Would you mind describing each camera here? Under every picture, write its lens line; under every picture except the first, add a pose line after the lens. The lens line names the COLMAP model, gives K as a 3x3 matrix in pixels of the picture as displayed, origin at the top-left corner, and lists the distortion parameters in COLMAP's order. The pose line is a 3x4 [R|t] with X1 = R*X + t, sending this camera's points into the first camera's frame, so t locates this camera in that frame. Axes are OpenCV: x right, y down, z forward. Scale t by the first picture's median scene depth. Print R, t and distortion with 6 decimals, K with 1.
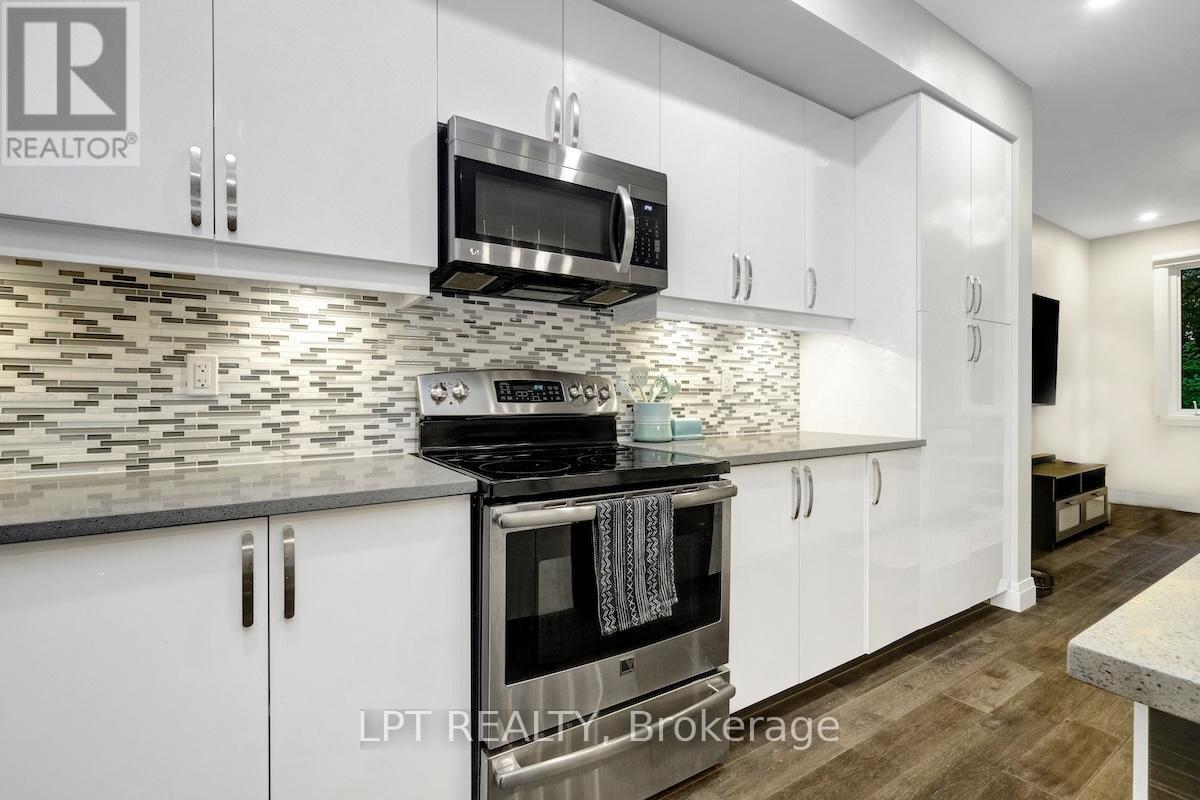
lens RADIAL K [[536.3, 0, 594.8], [0, 536.3, 395.2], [0, 0, 1]] dist [-0.001174, 0.000023]
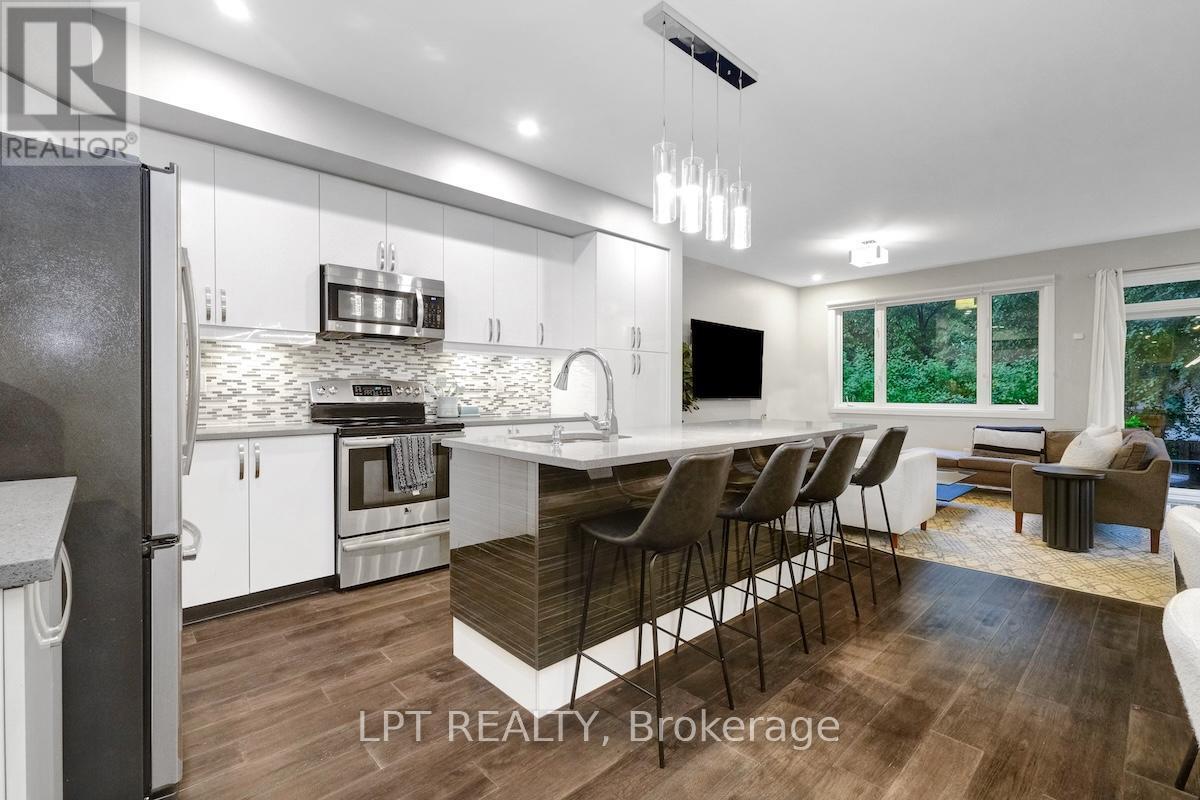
lens RADIAL K [[536.3, 0, 594.8], [0, 536.3, 395.2], [0, 0, 1]] dist [-0.001174, 0.000023]
pose [[0.985370, 0.000374, 0.170426, 0.342124], [-0.001111, 0.999990, 0.004232, 0.000897], [-0.170423, -0.004360, 0.985361, -1.046510]]
